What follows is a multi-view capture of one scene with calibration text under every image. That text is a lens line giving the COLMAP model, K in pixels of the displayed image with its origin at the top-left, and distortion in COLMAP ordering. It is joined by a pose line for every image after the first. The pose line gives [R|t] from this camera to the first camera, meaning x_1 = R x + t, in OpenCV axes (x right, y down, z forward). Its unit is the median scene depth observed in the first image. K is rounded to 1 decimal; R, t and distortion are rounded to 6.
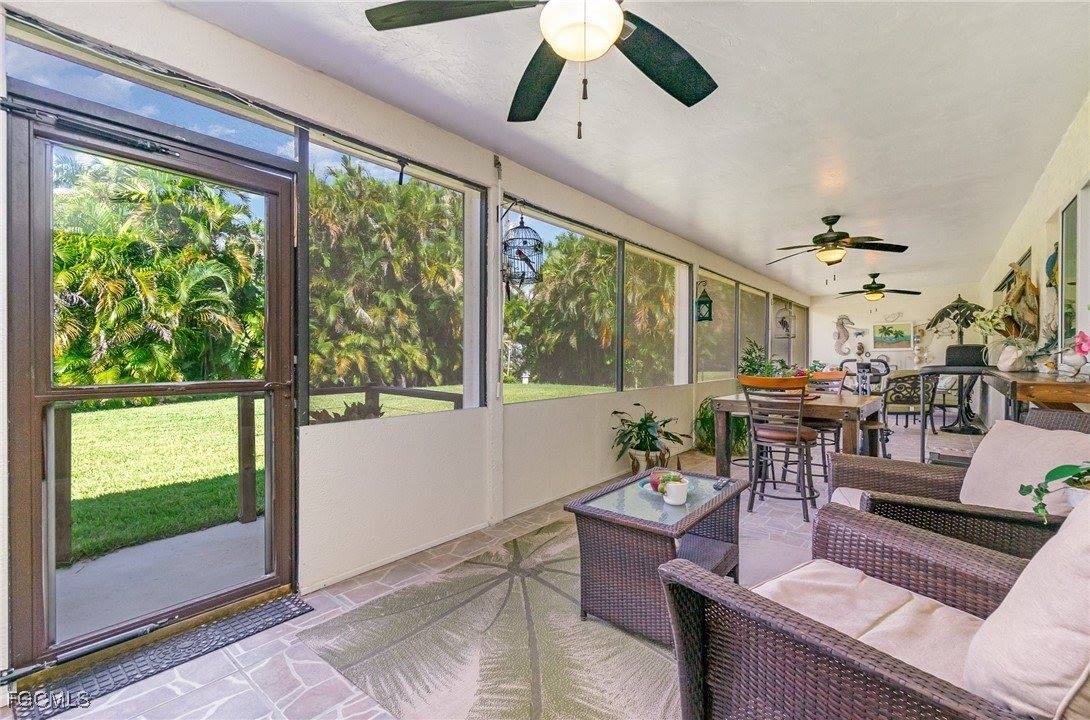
lens RADIAL K [[474.2, 0, 545.9], [0, 474.2, 359.4], [0, 0, 1]] dist [-0.003874, -0.000420]
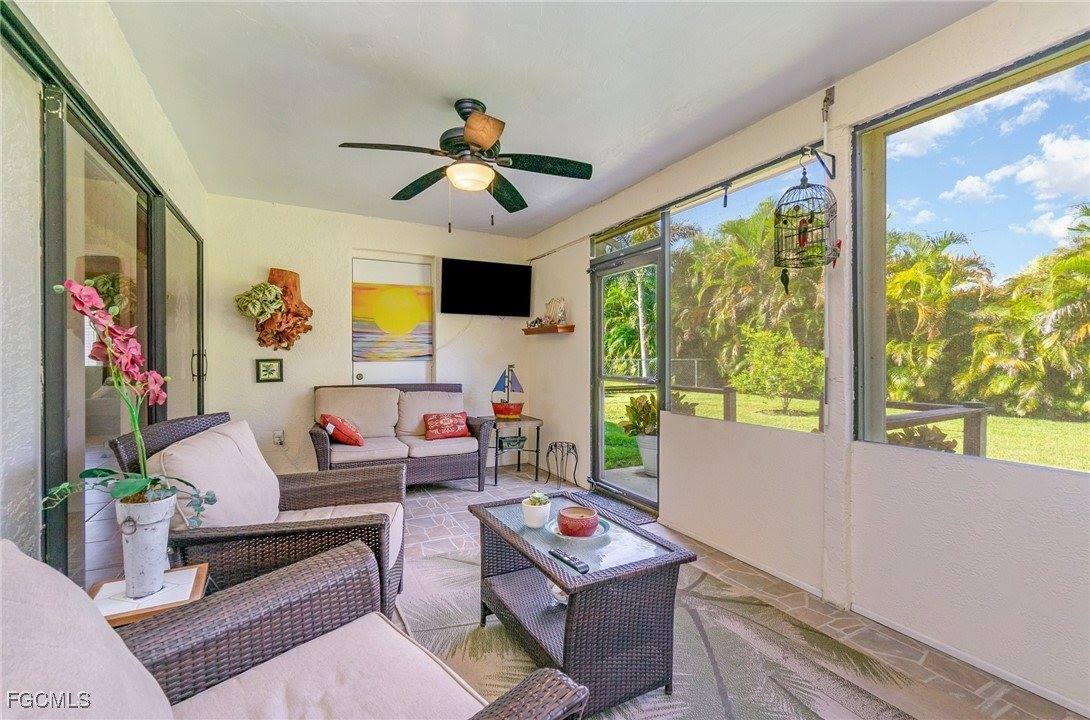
lens RADIAL K [[478.4, 0, 546.9], [0, 478.4, 362.3], [0, 0, 1]] dist [-0.002203, 0.000541]
pose [[-0.389115, 0.004617, -0.921178, 0.967918], [-0.008774, 0.999924, 0.008718, -0.022557], [0.921147, 0.011475, -0.389045, 1.185828]]
